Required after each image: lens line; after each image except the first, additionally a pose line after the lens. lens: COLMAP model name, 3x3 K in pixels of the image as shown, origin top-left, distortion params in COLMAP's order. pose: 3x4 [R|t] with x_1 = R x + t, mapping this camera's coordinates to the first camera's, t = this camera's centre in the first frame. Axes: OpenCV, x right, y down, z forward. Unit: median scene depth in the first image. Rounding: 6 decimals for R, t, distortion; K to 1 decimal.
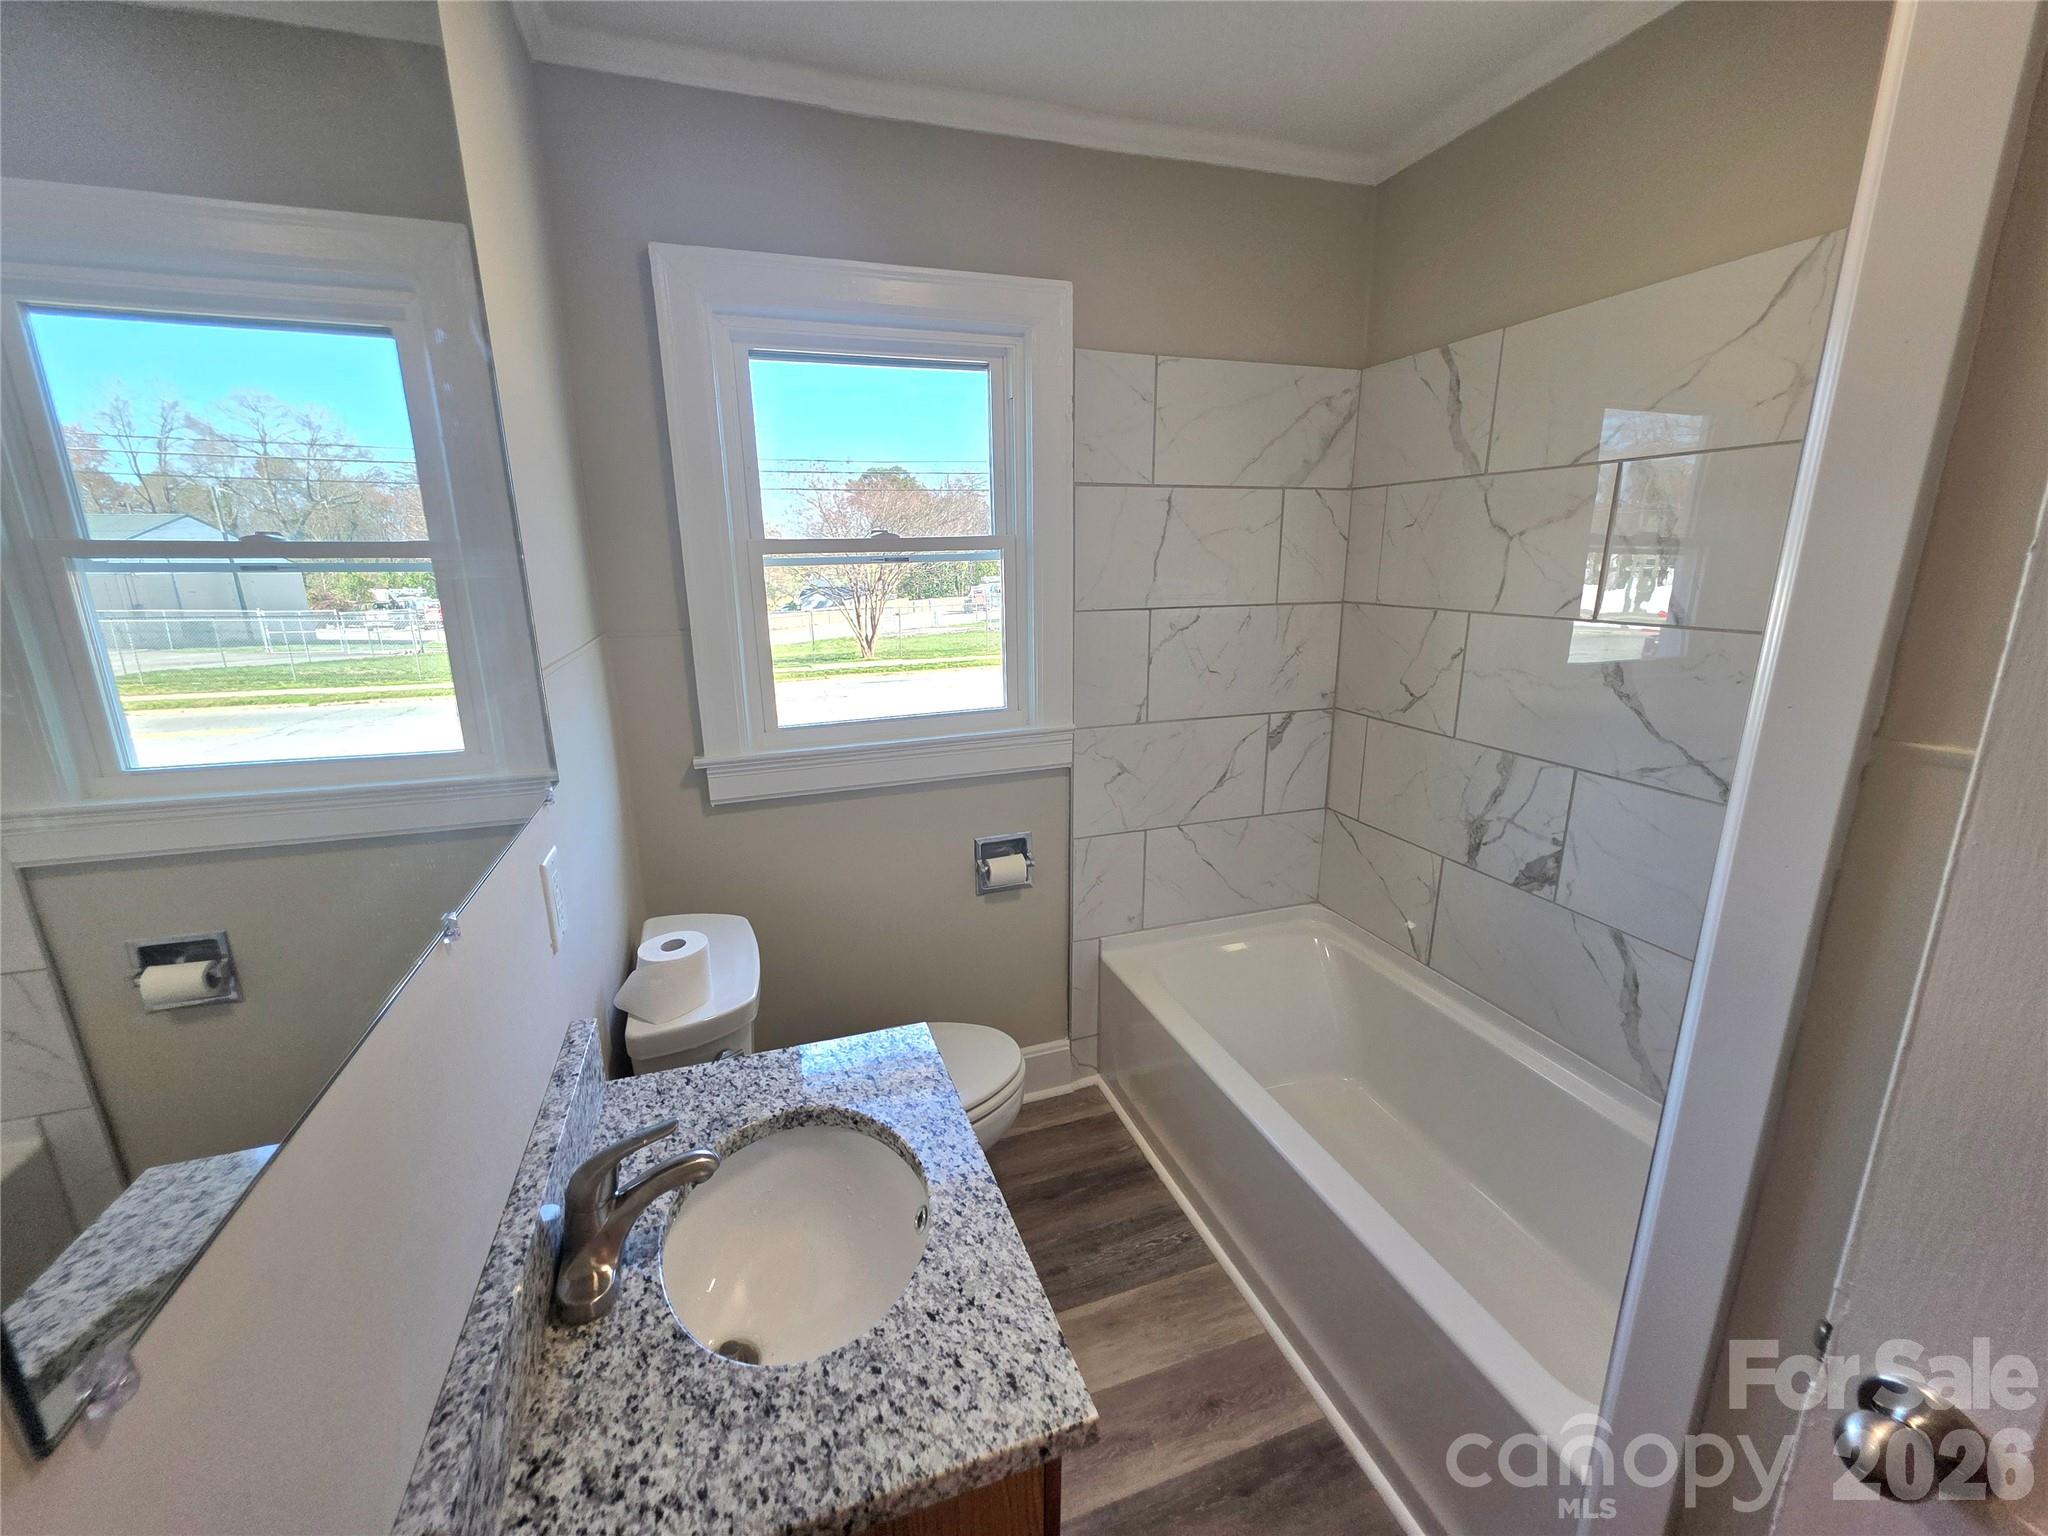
lens RADIAL K [[821.0, 0, 1026.5], [0, 821.0, 762.4], [0, 0, 1]] dist [-0.000166, 0.000823]
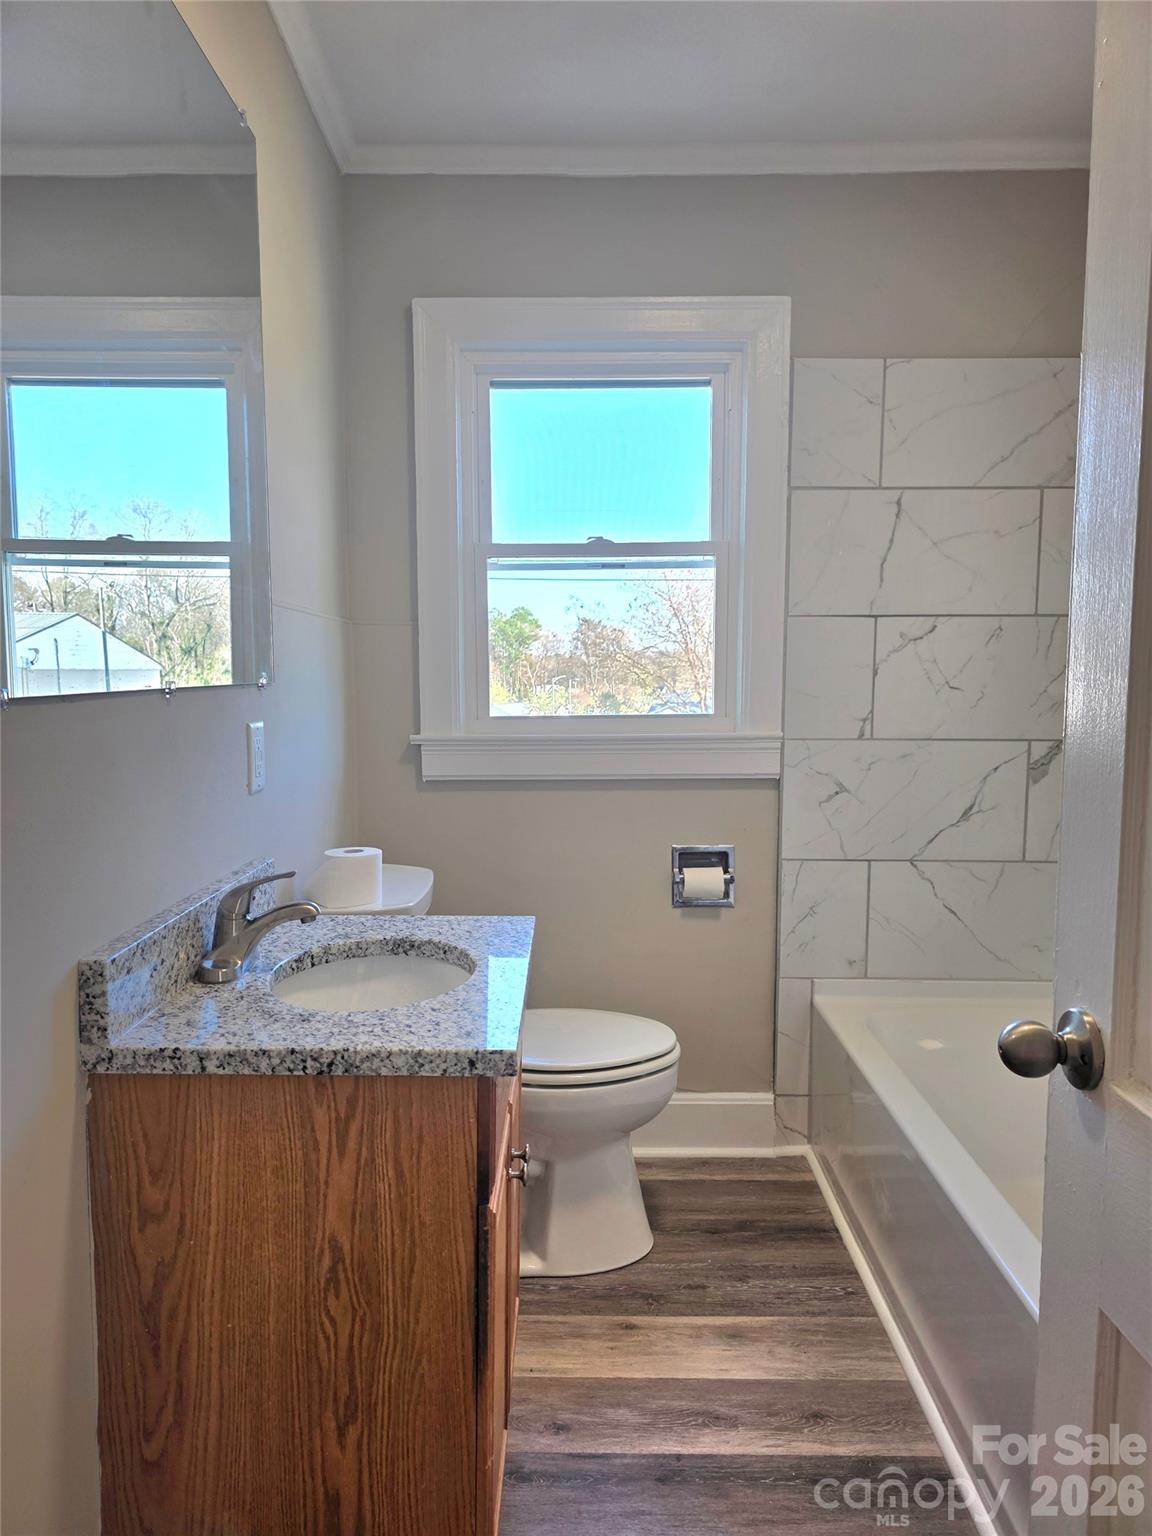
lens RADIAL K [[1036.2, 0, 577.6], [0, 1036.2, 768.4], [0, 0, 1]] dist [0.037854, -0.013826]
pose [[0.945394, 0.042849, -0.323100, 0.250239], [-0.089679, 0.987255, -0.131473, 0.195252], [0.313349, 0.153269, 0.937188, -0.221347]]
